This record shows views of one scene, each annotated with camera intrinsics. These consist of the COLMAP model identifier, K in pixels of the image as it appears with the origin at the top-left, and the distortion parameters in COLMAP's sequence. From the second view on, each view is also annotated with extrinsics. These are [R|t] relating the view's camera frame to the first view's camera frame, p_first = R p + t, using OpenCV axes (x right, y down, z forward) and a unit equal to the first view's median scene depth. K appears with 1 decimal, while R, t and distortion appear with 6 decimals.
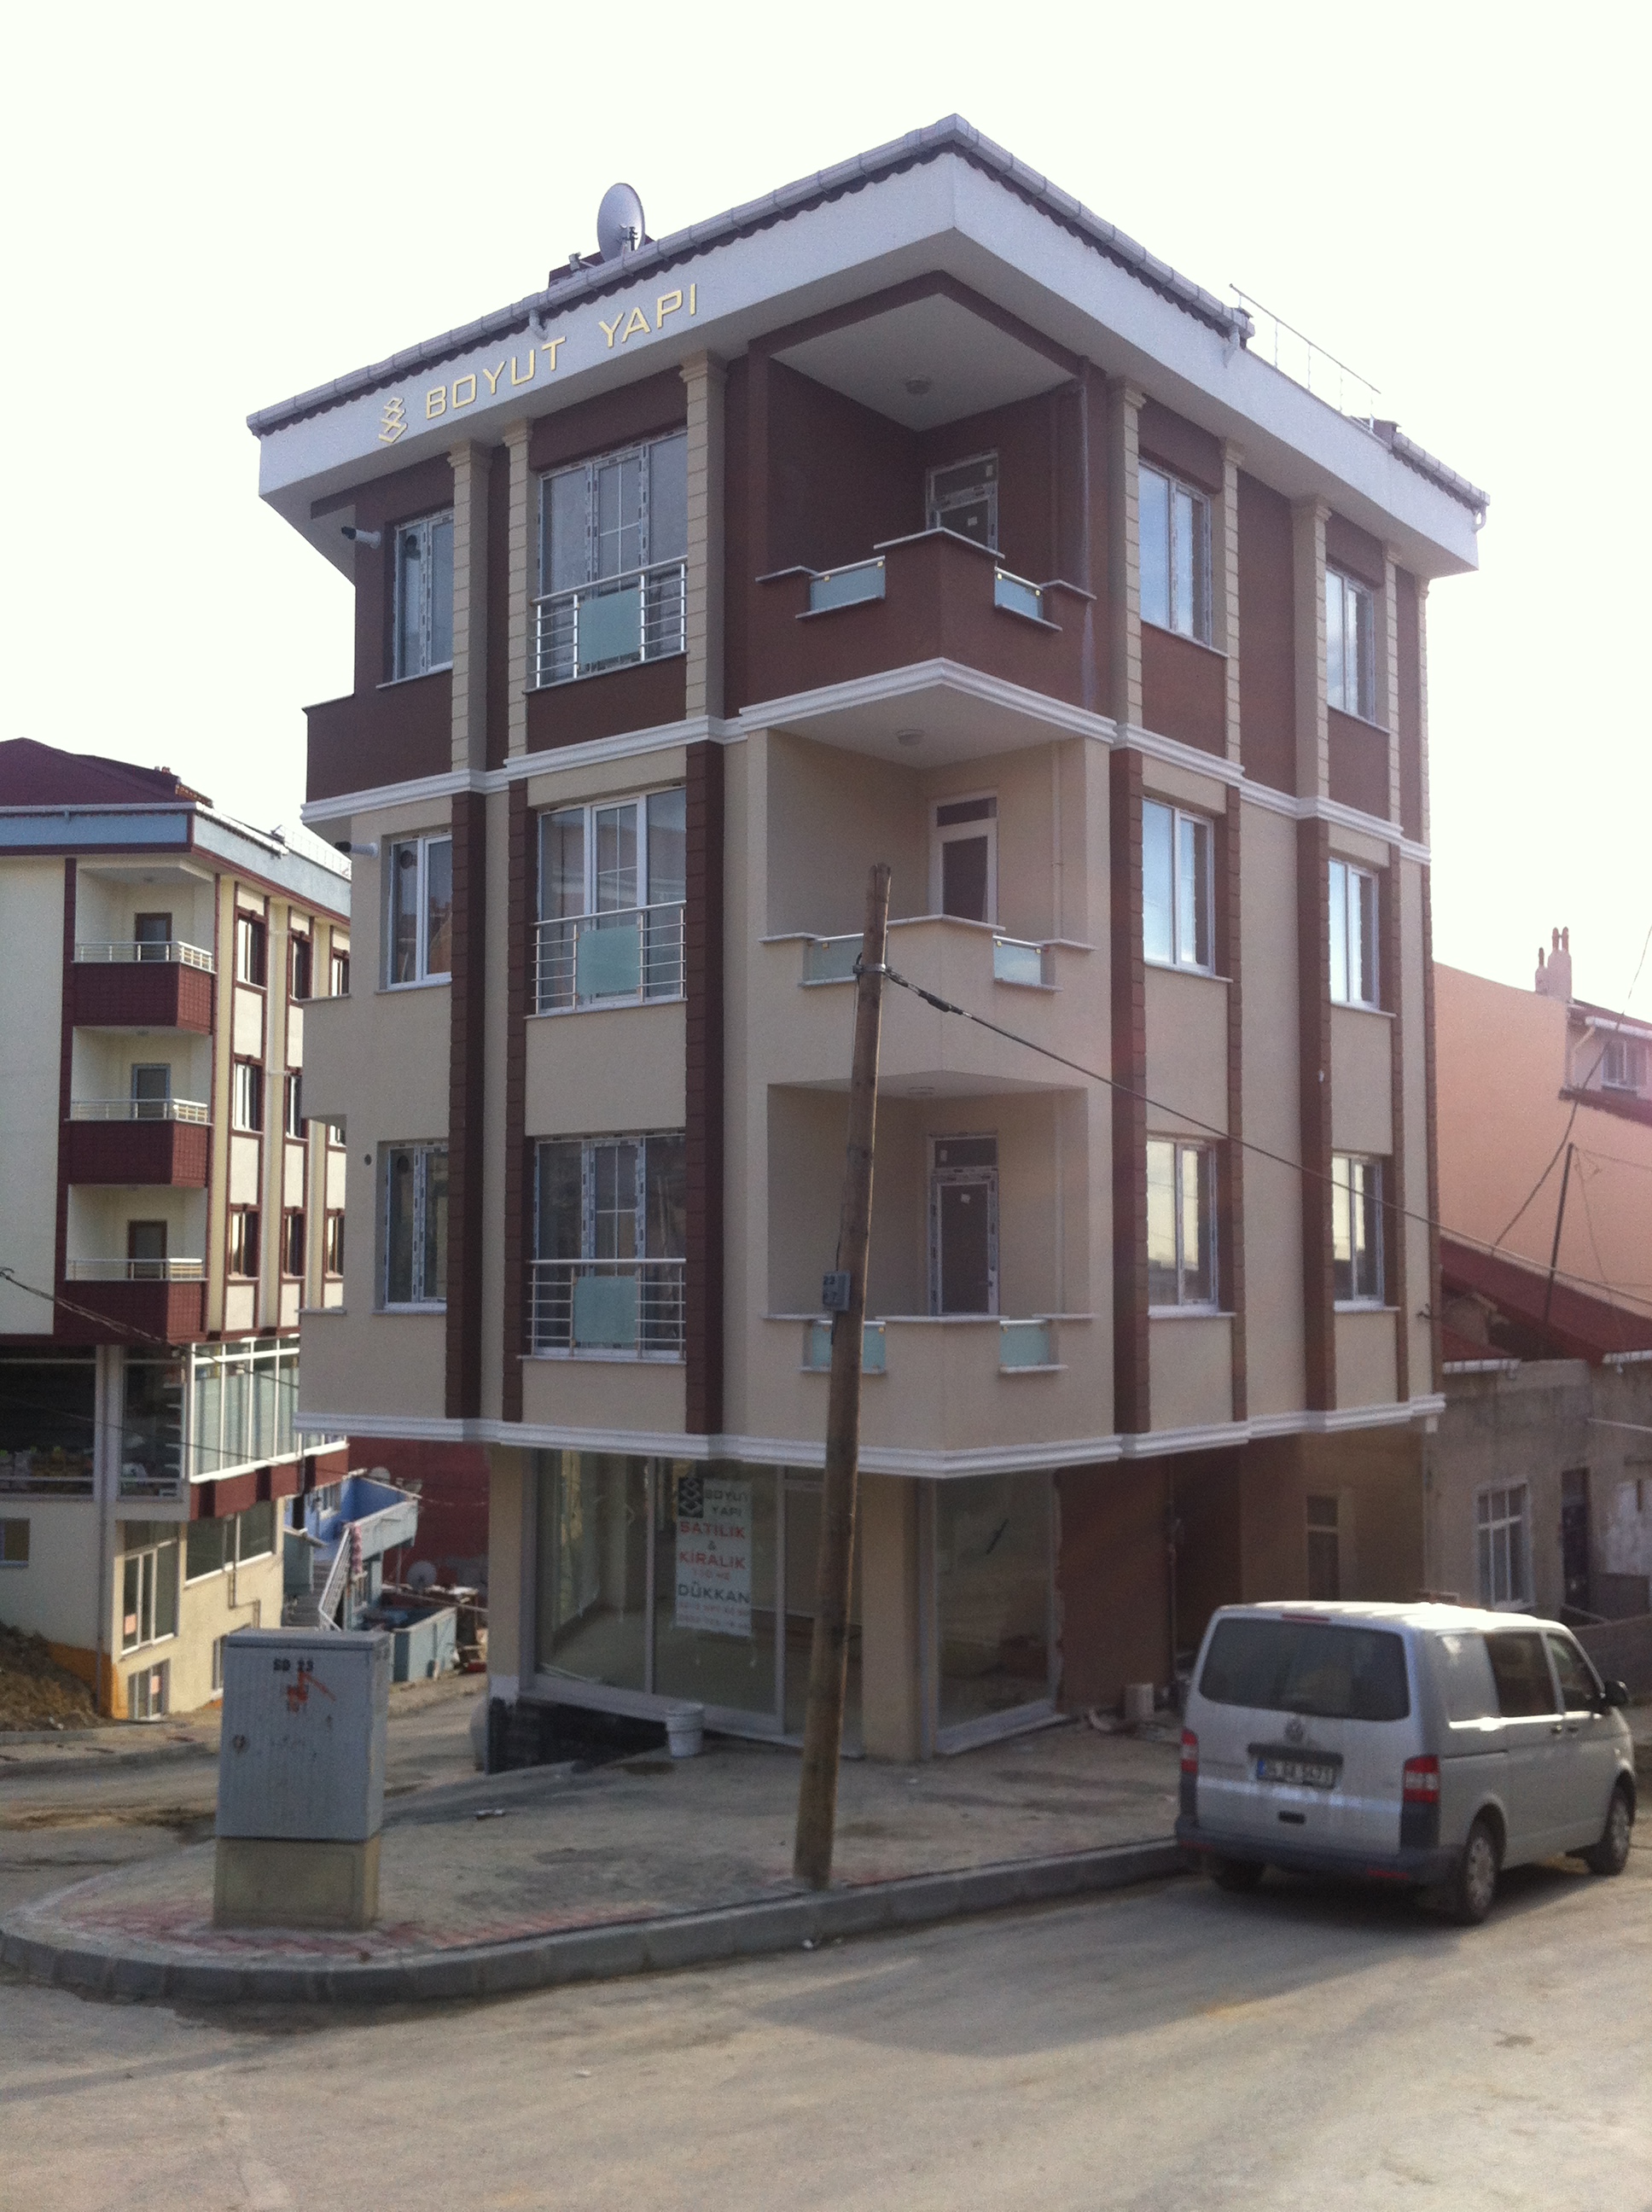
lens RADIAL K [[2101.5, 0, 826.0], [0, 2101.5, 1106.0], [0, 0, 1]] dist [0.090070, -0.358947]
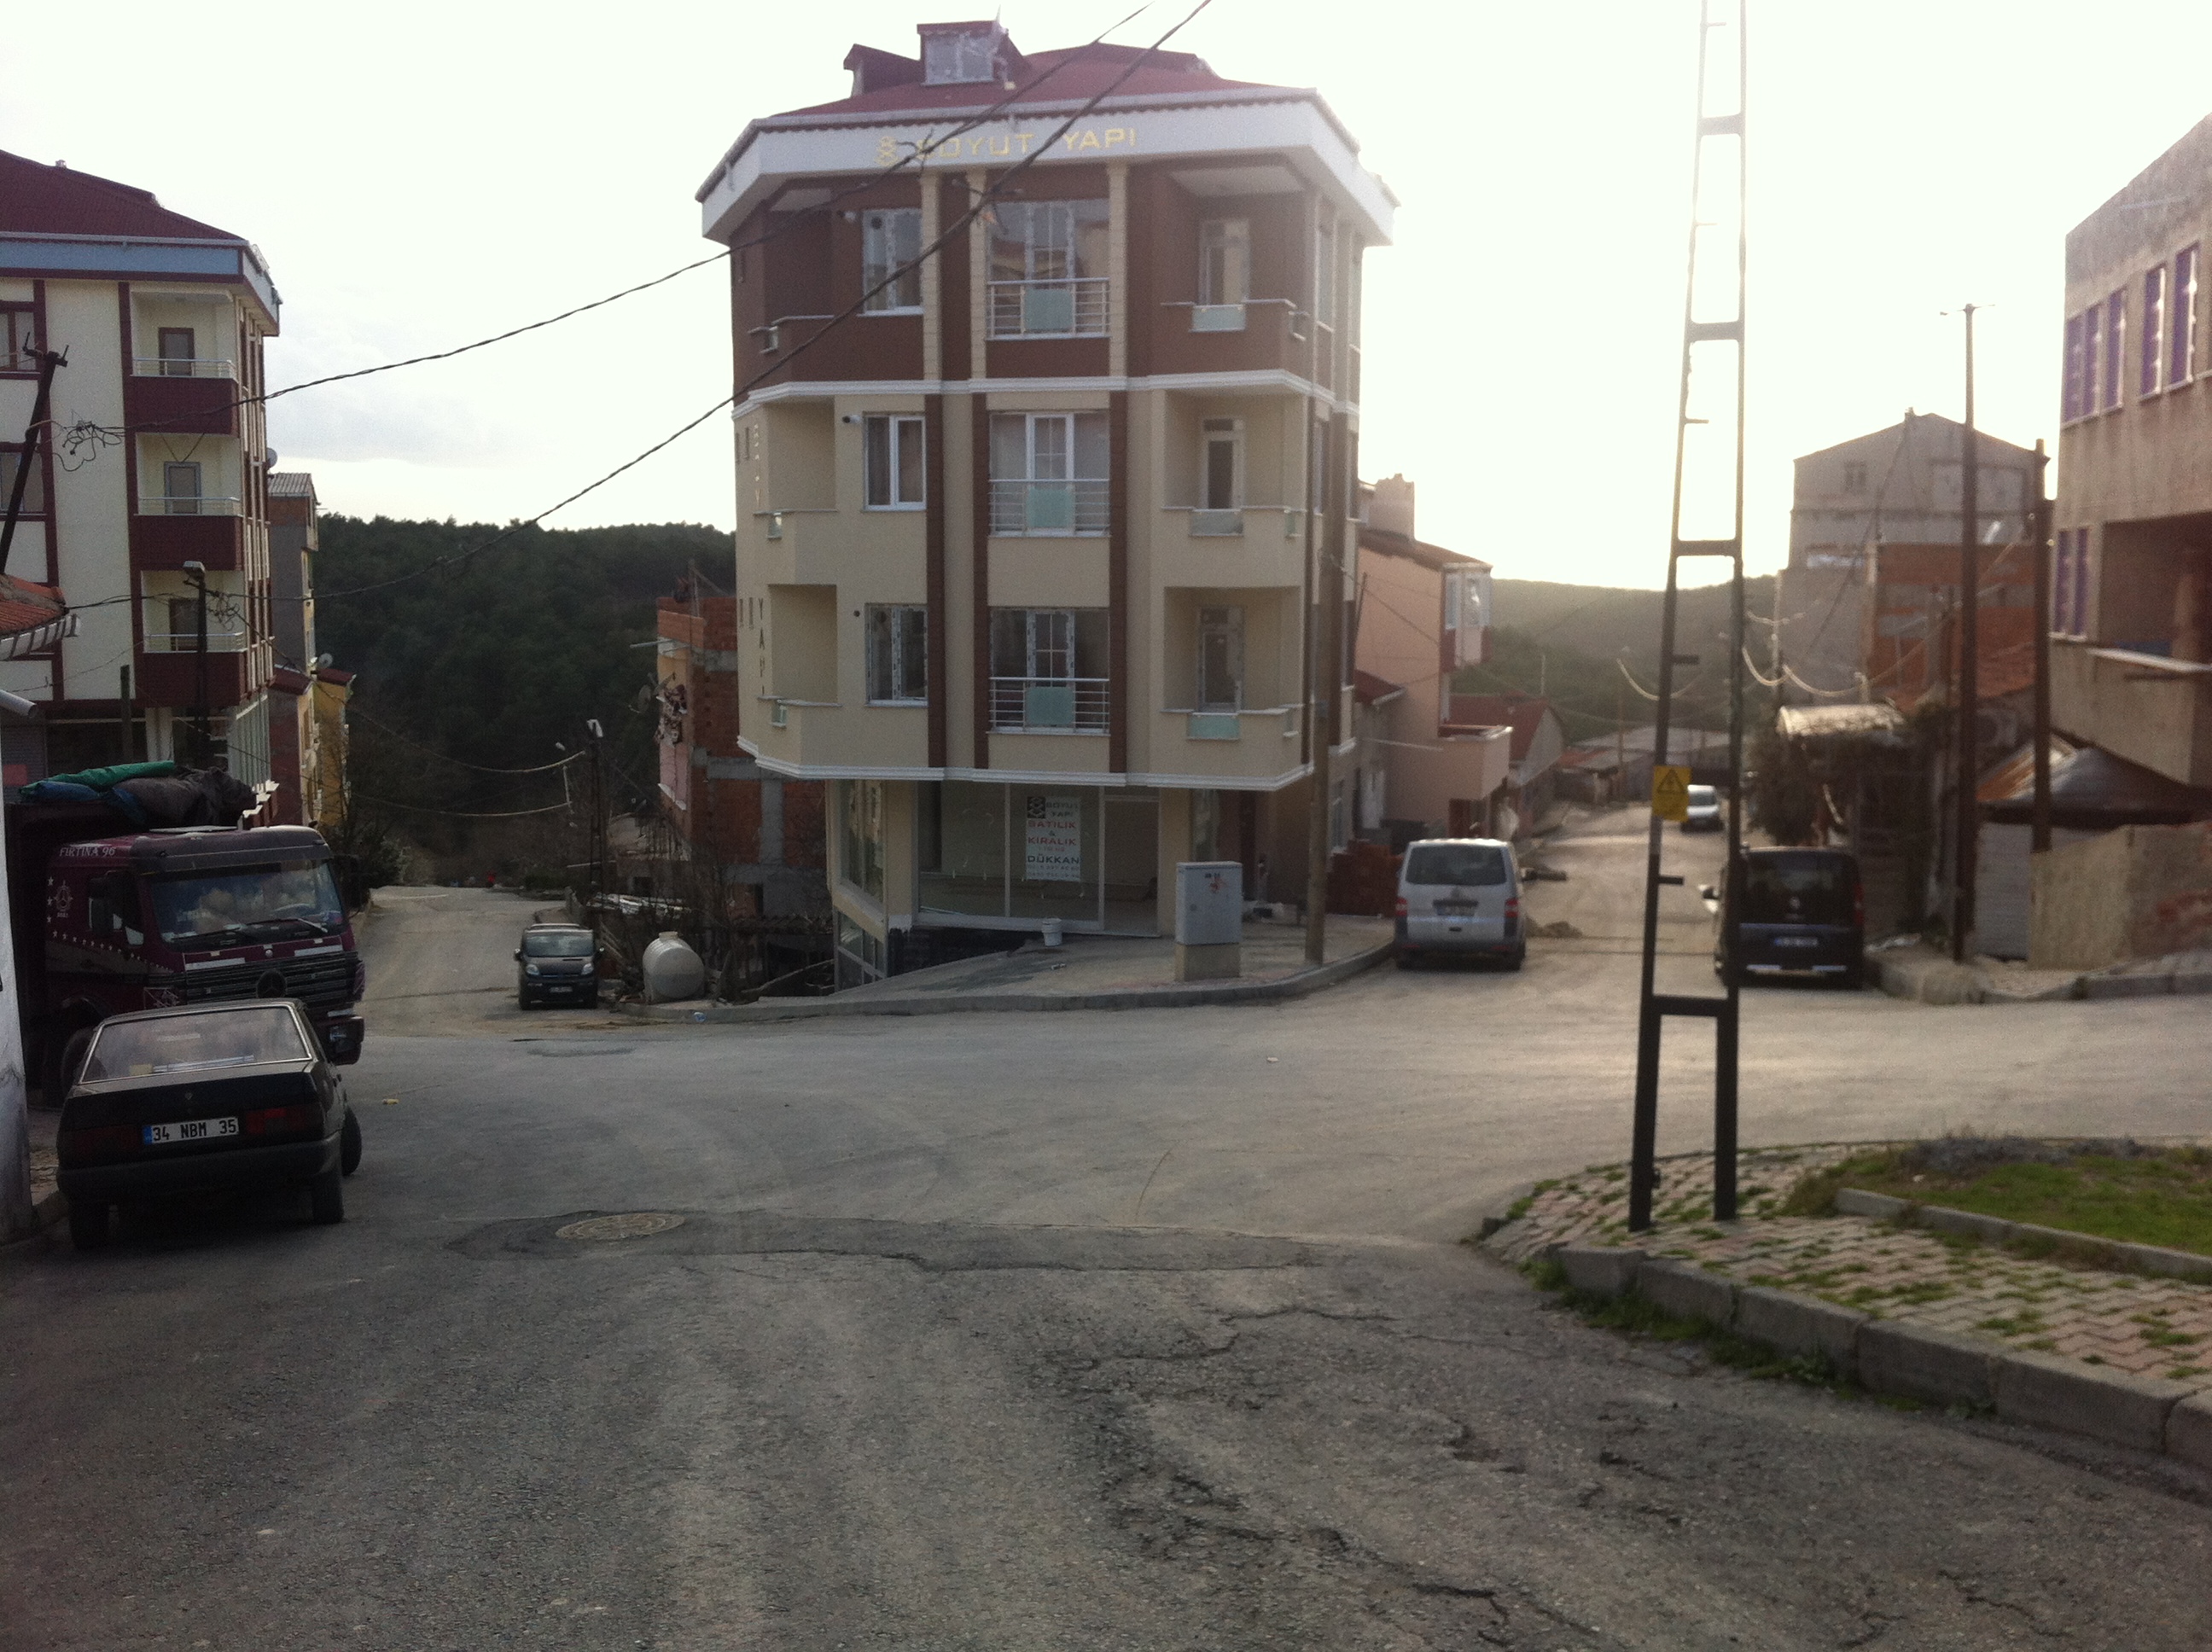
lens RADIAL K [[2226.8, 0, 1105.0], [0, 2226.8, 900.6], [0, 0, 1]] dist [-0.003339, -0.108685]
pose [[0.903623, -0.059485, 0.424179, -0.861080], [-0.038797, 0.974872, 0.219361, -0.157860], [-0.426569, -0.214676, 0.878609, -0.718693]]
